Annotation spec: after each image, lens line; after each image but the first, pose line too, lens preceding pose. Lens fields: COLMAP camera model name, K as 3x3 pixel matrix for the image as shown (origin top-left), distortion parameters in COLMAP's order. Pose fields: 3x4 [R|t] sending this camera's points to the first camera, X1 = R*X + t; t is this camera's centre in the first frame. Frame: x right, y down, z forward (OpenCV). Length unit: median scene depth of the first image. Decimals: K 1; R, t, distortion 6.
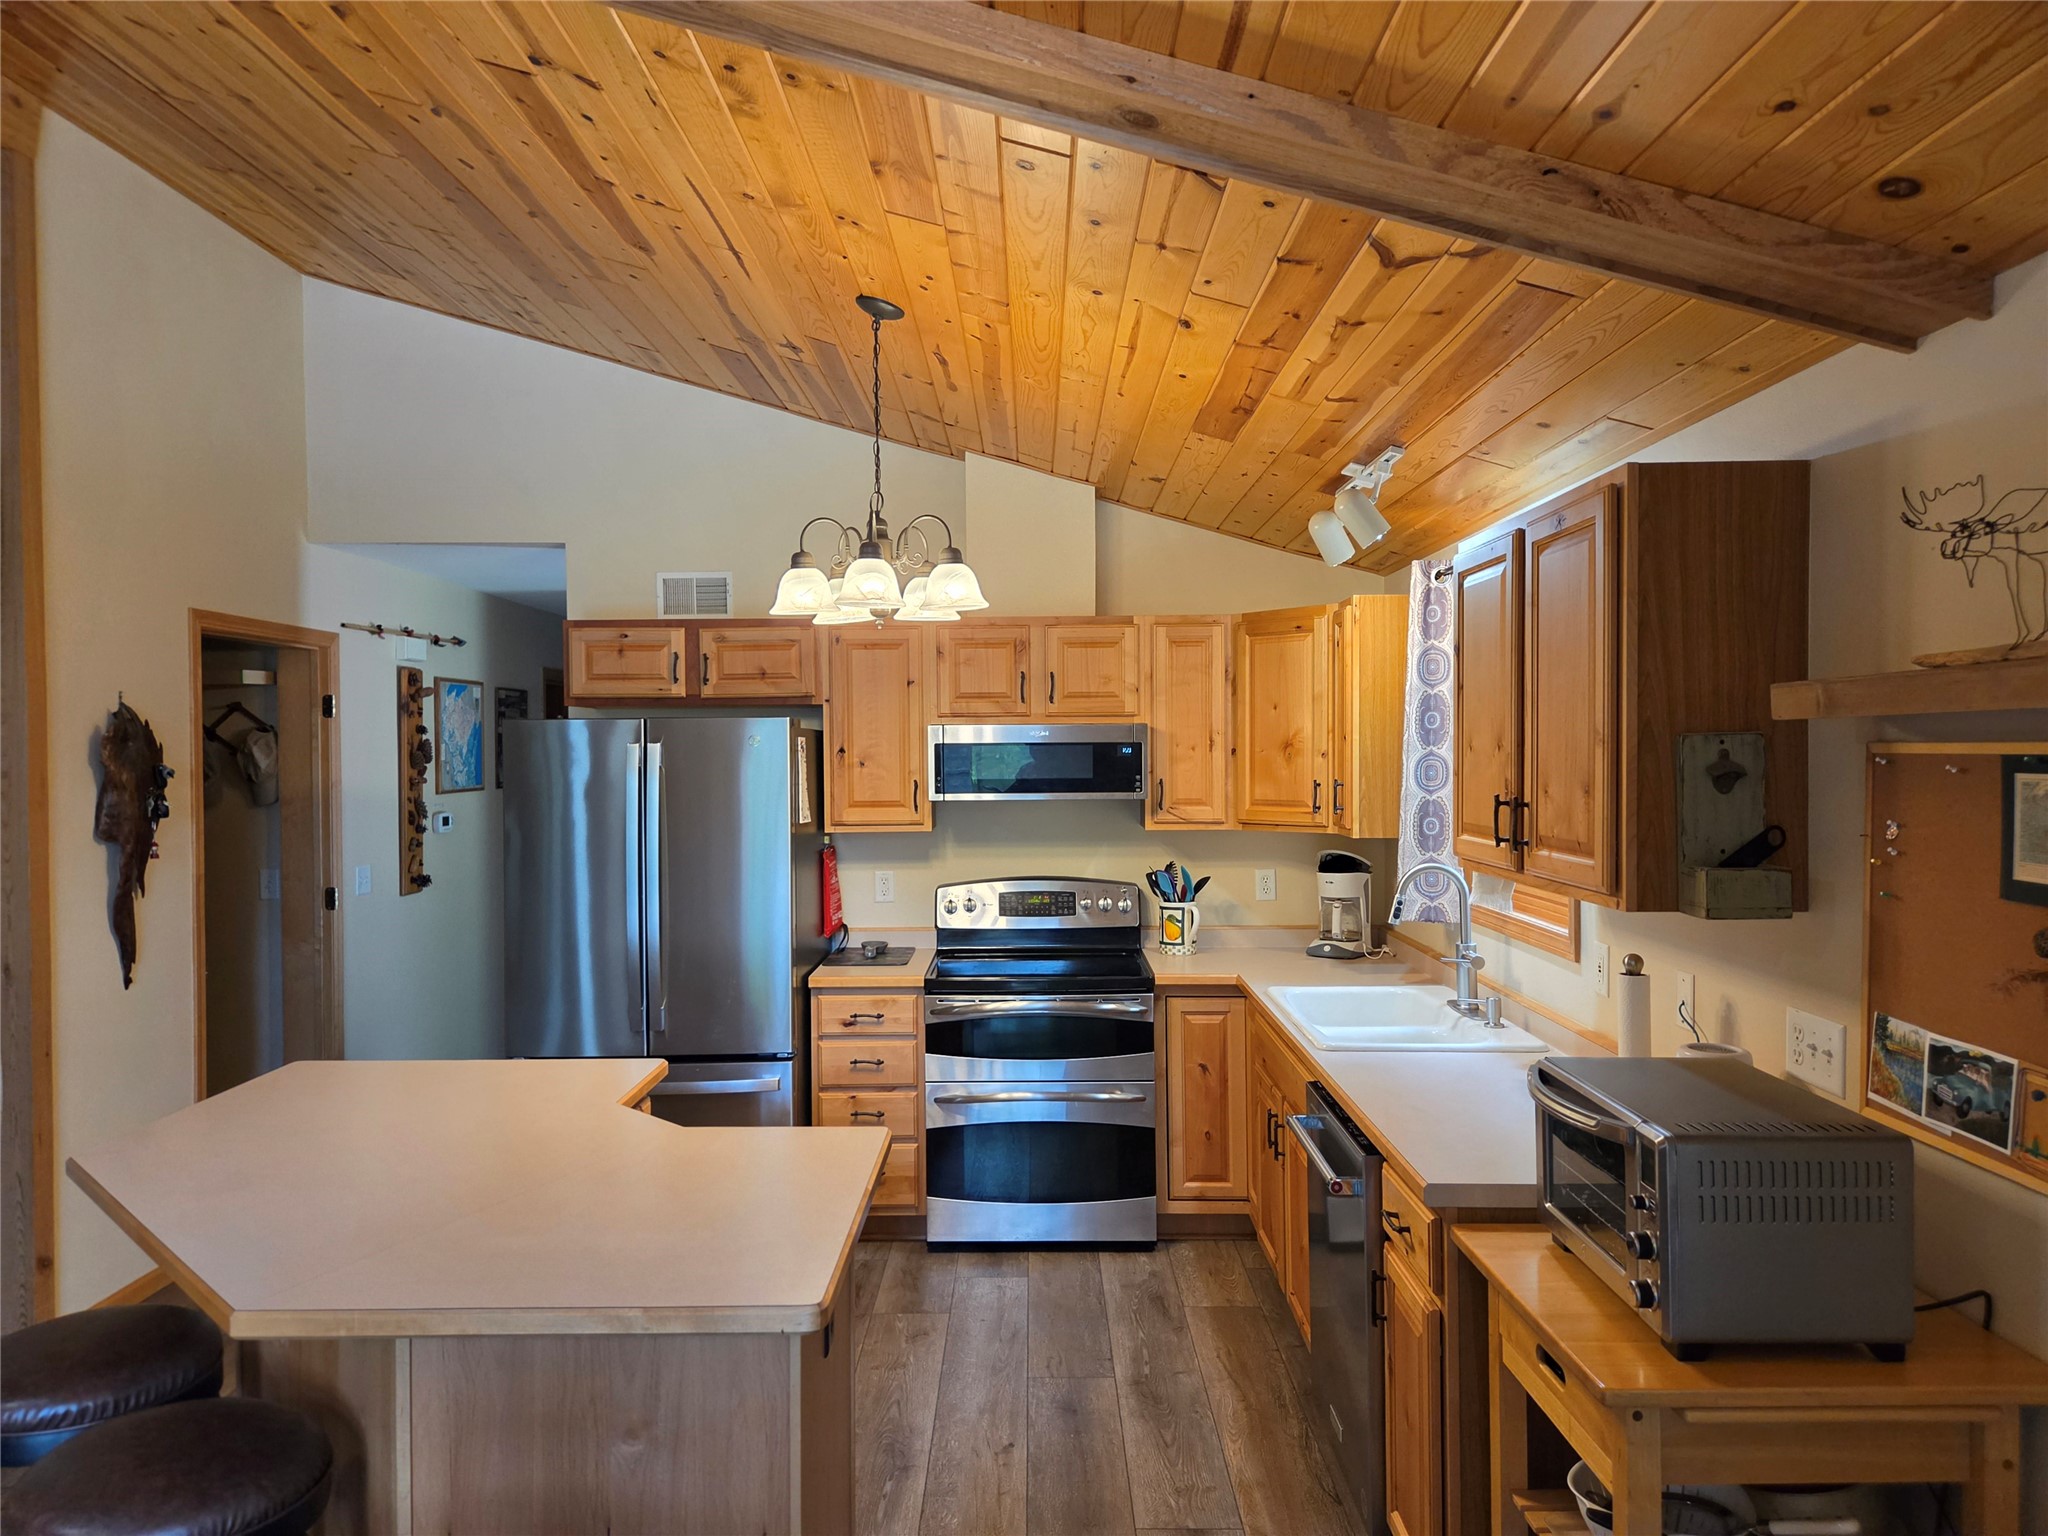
lens RADIAL K [[1379.4, 0, 1017.3], [0, 1379.4, 779.8], [0, 0, 1]] dist [0.086953, -0.069212]
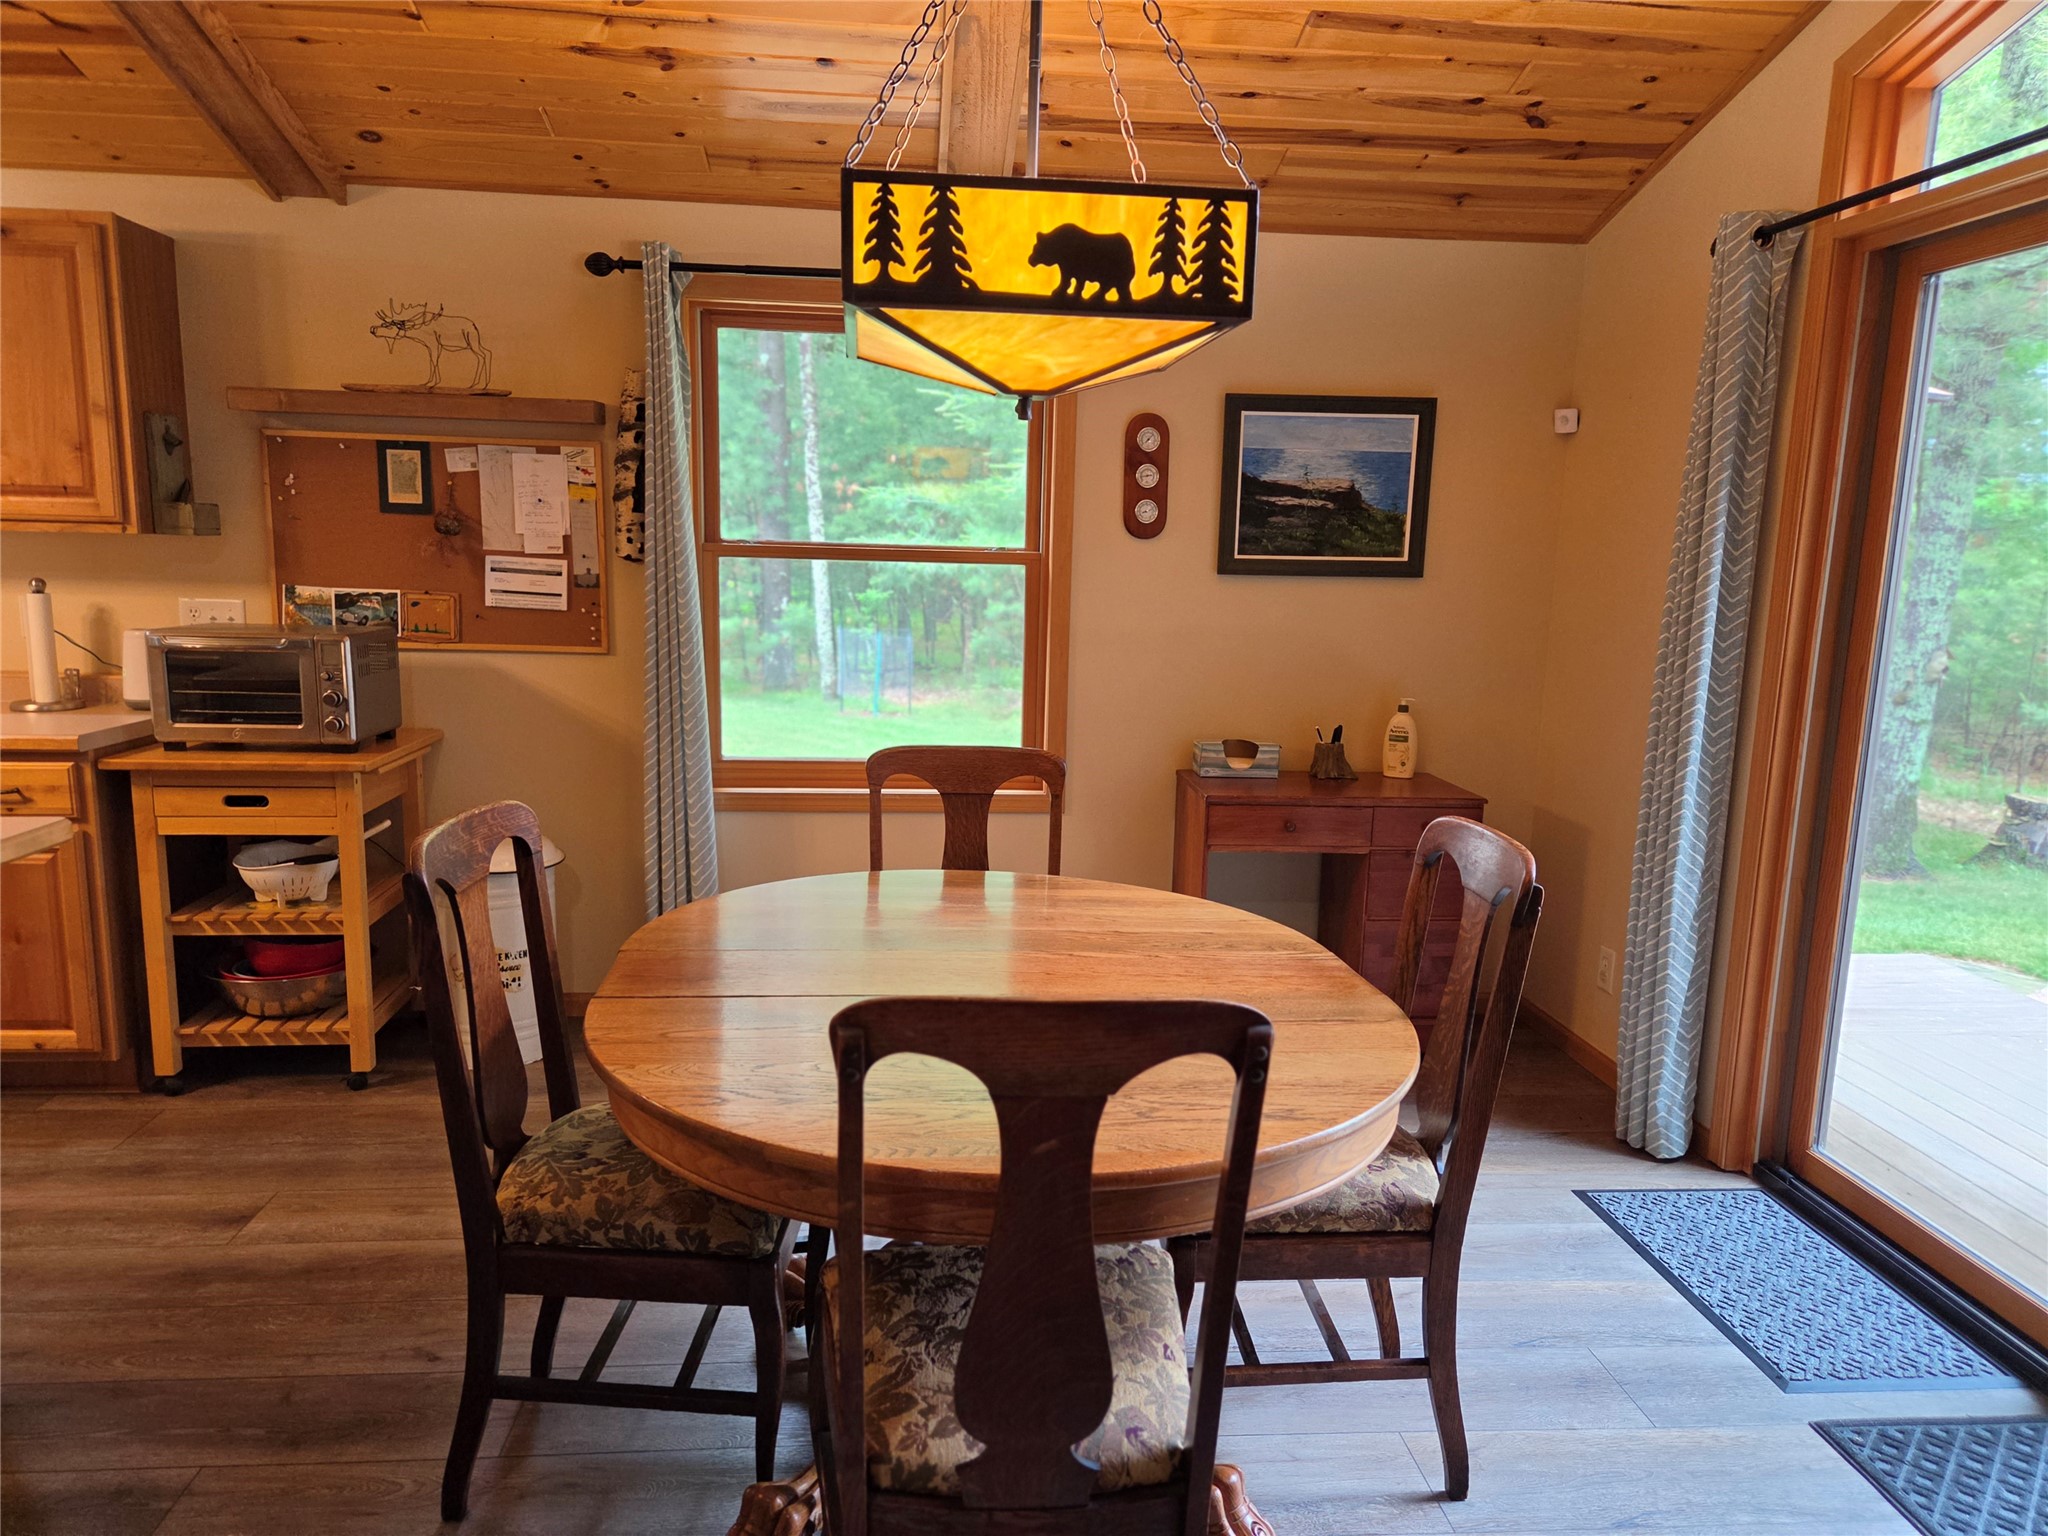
lens RADIAL K [[1373.6, 0, 1019.3], [0, 1373.6, 786.3], [0, 0, 1]] dist [0.065502, -0.061821]
pose [[-0.094071, -0.163709, 0.982013, -0.585023], [-0.003280, 0.986433, 0.164131, 0.058184], [-0.995560, 0.012219, -0.093332, 0.114152]]
